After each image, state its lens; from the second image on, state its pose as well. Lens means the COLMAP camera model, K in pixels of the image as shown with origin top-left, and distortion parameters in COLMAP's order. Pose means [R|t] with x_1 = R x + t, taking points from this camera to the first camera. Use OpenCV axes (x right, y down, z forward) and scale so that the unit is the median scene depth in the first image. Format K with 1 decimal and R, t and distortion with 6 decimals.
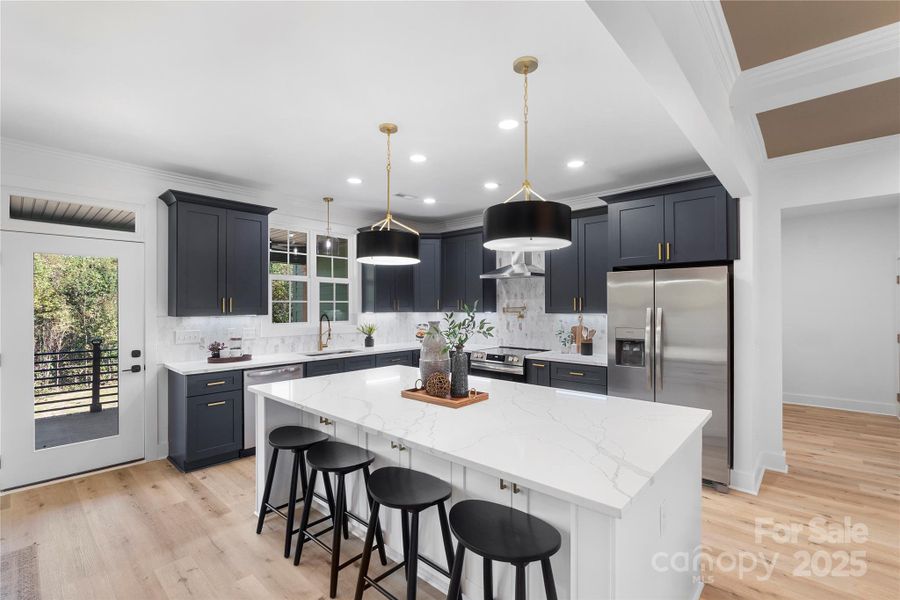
lens RADIAL K [[397.5, 0, 449.1], [0, 397.5, 303.8], [0, 0, 1]] dist [-0.004720, -0.001285]
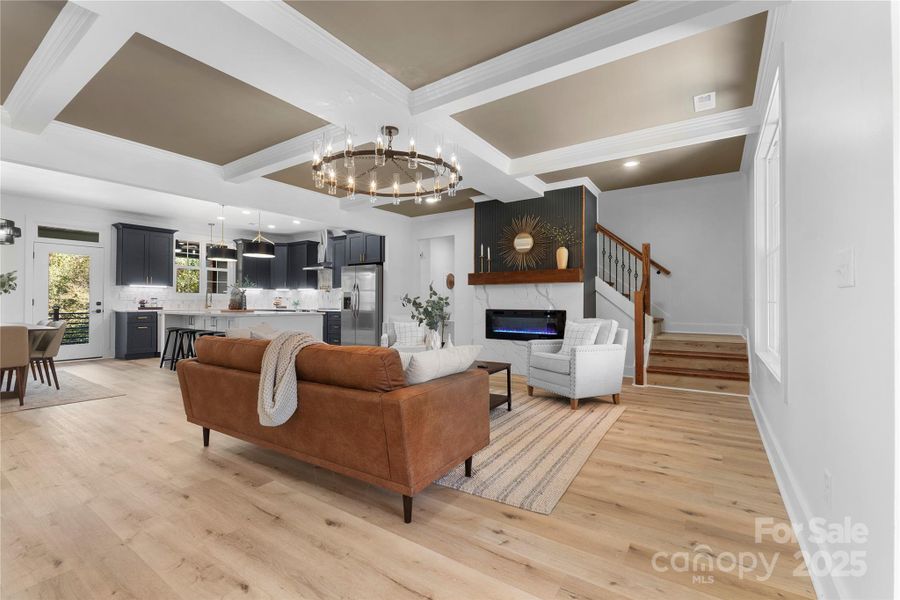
lens RADIAL K [[397.5, 0, 452.1], [0, 397.5, 296.9], [0, 0, 1]] dist [-0.004720, -0.001285]
pose [[0.990842, 0.007389, 0.134827, 0.666498], [-0.006007, 0.999925, -0.010651, 0.097815], [-0.134895, 0.009744, 0.990812, -1.150663]]
